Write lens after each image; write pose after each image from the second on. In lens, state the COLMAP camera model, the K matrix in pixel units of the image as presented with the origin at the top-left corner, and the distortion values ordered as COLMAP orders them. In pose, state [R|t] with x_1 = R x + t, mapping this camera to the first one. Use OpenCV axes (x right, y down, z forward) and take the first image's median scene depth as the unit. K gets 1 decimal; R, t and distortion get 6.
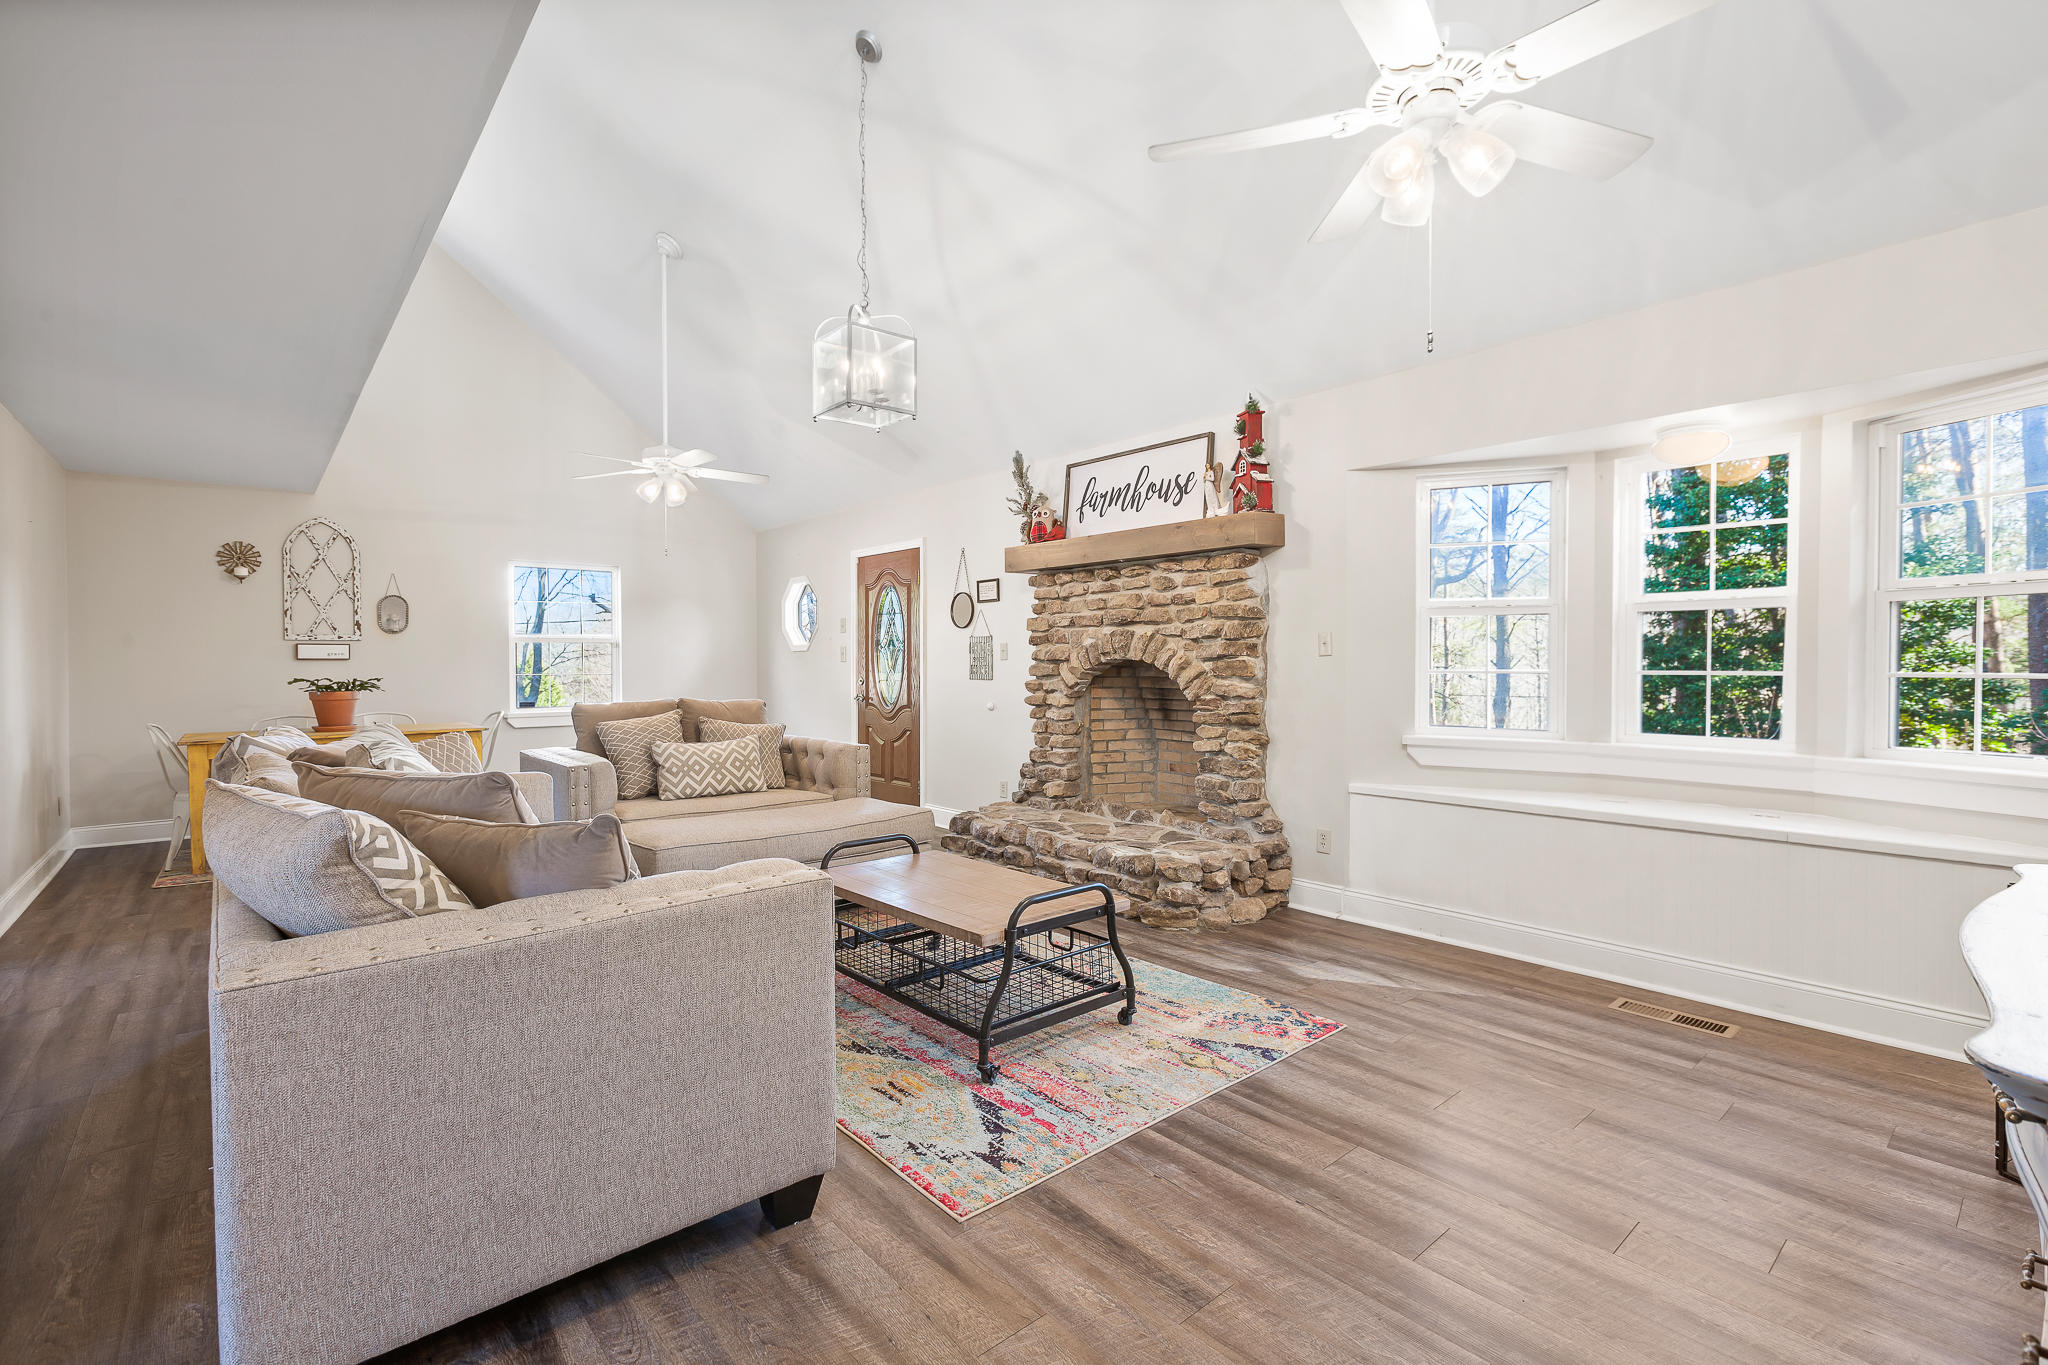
lens RADIAL K [[925.7, 0, 1024.0], [0, 925.7, 682.5], [0, 0, 1]] dist [-0.000053, -0.000017]
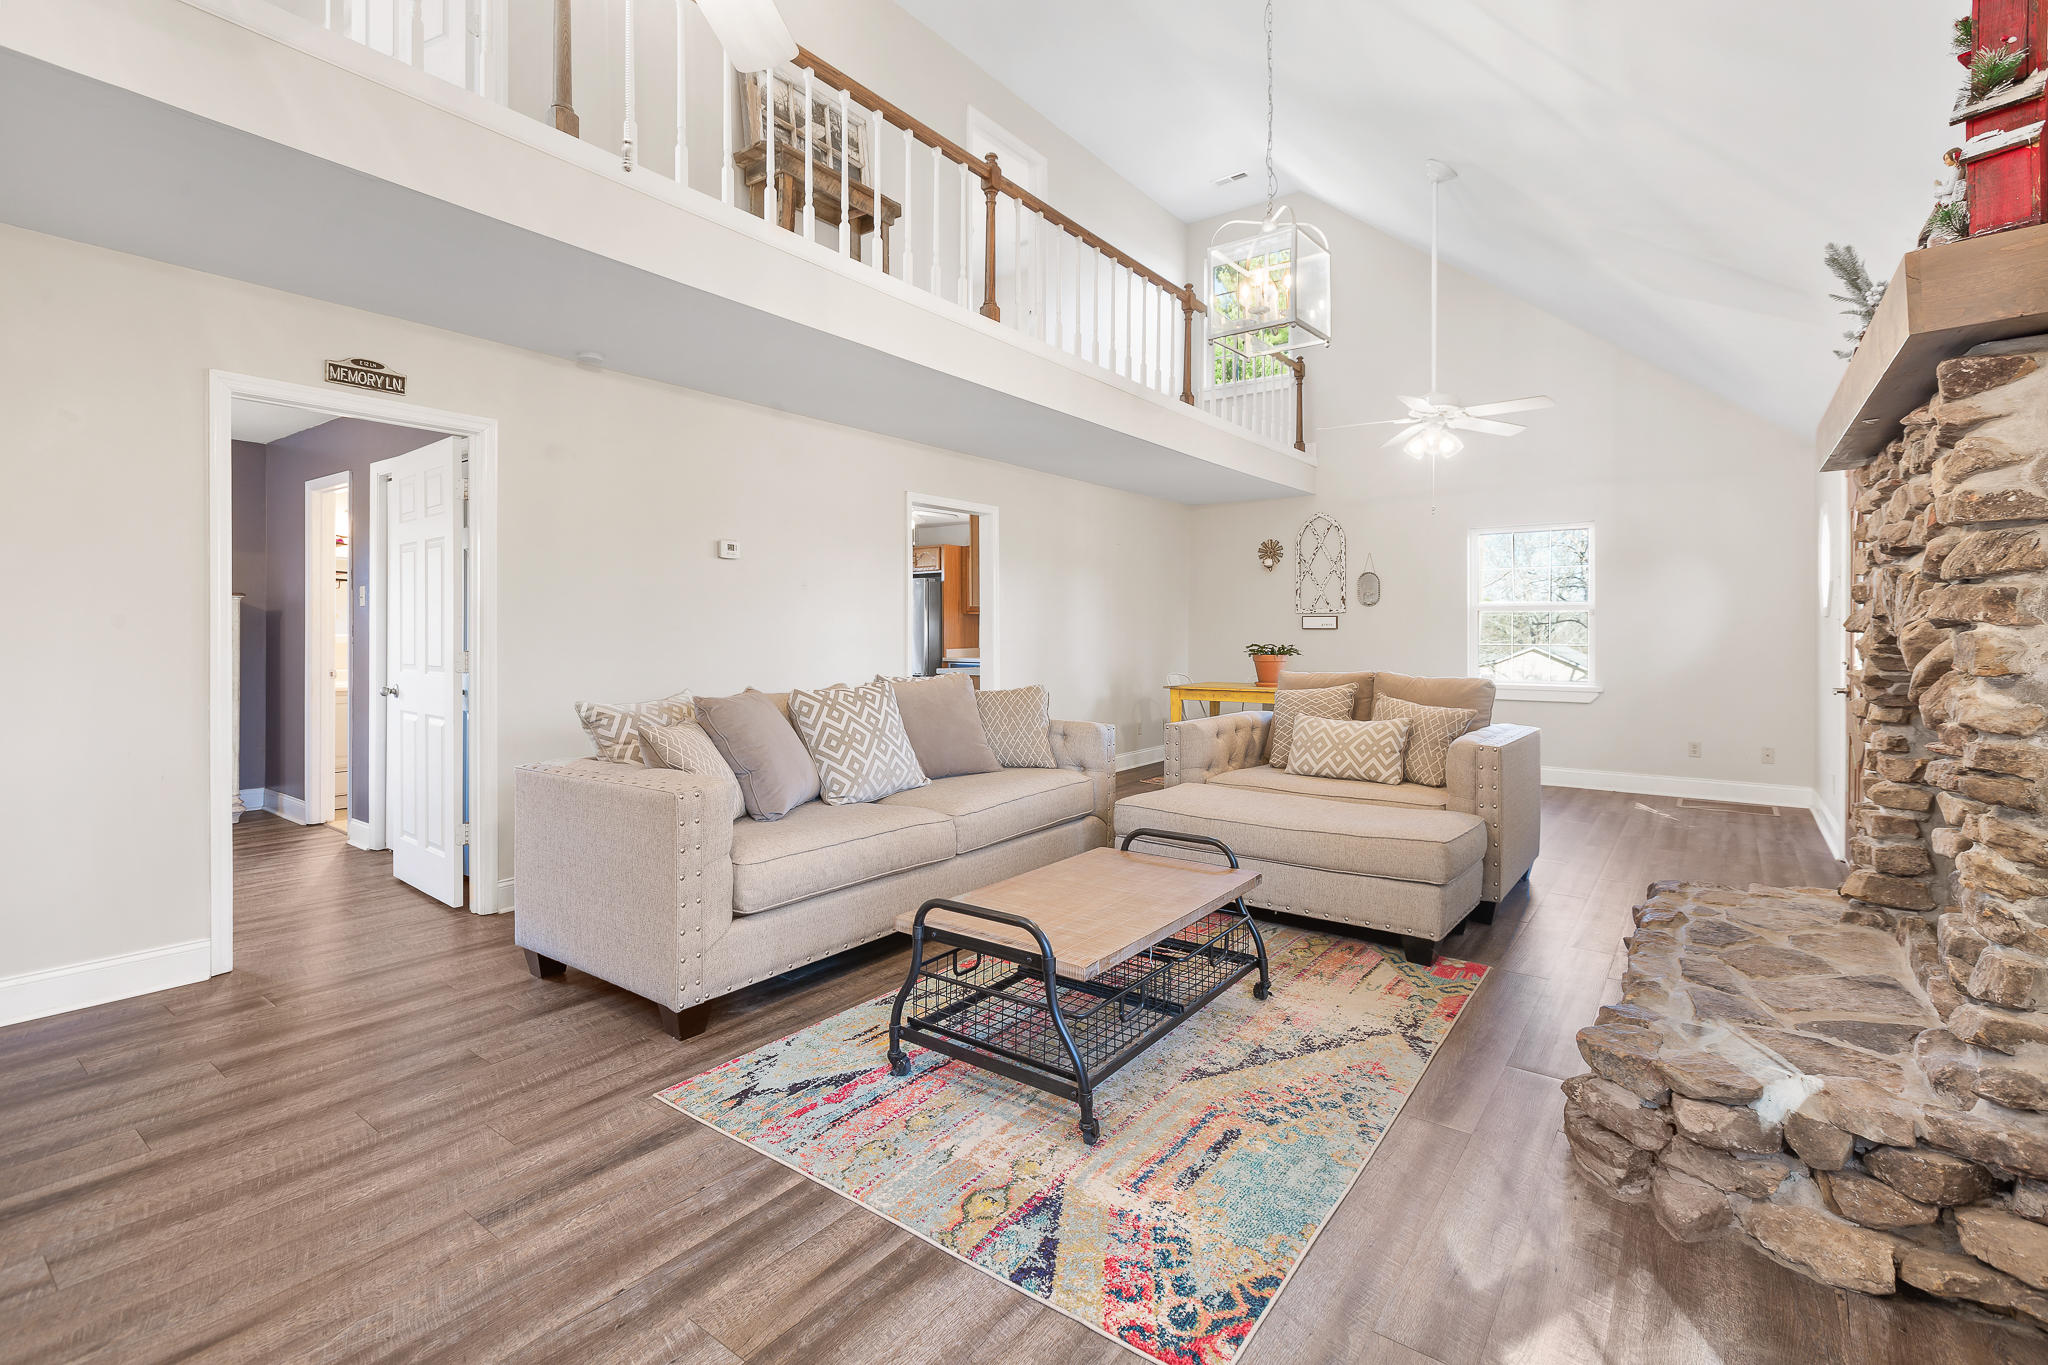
lens RADIAL K [[931.6, 0, 1011.0], [0, 931.6, 633.3], [0, 0, 1]] dist [-0.000174, -0.000051]
pose [[0.202722, 0.005425, -0.979221, 0.475338], [-0.024736, 0.999694, 0.000417, -0.012737], [0.978924, 0.024138, 0.202794, 0.468709]]
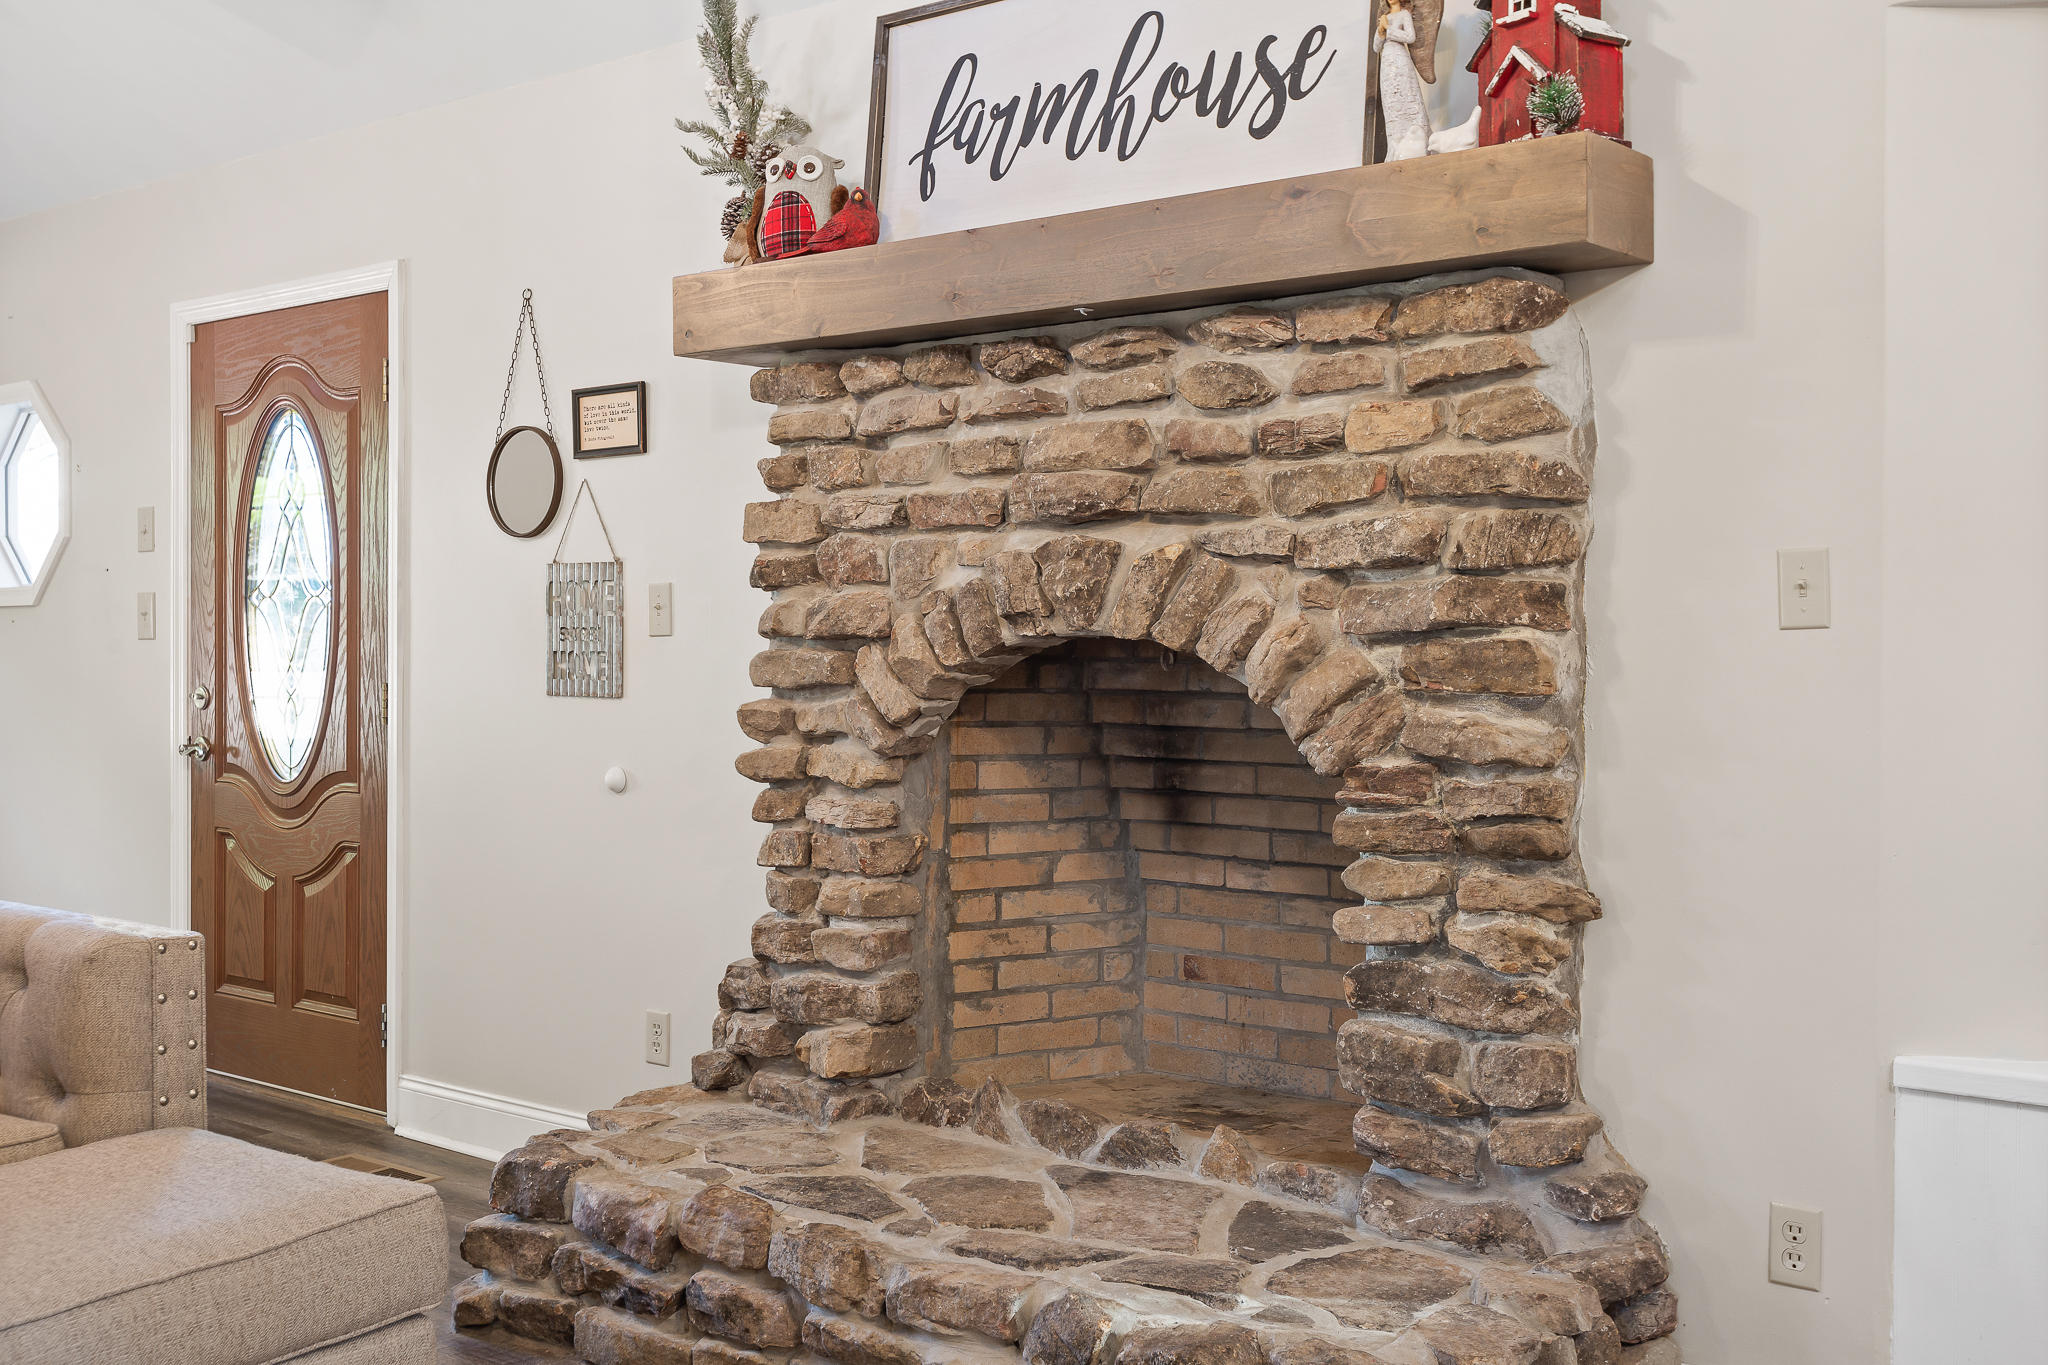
lens RADIAL K [[2021.5, 0, 1024.0], [0, 2021.5, 682.5], [0, 0, 1]] dist [-0.003228, -0.016665]
pose [[0.980908, 0.002562, 0.194456, -0.041504], [-0.001832, 0.999991, -0.003934, -0.006942], [-0.194464, 0.003503, 0.980903, 0.347906]]
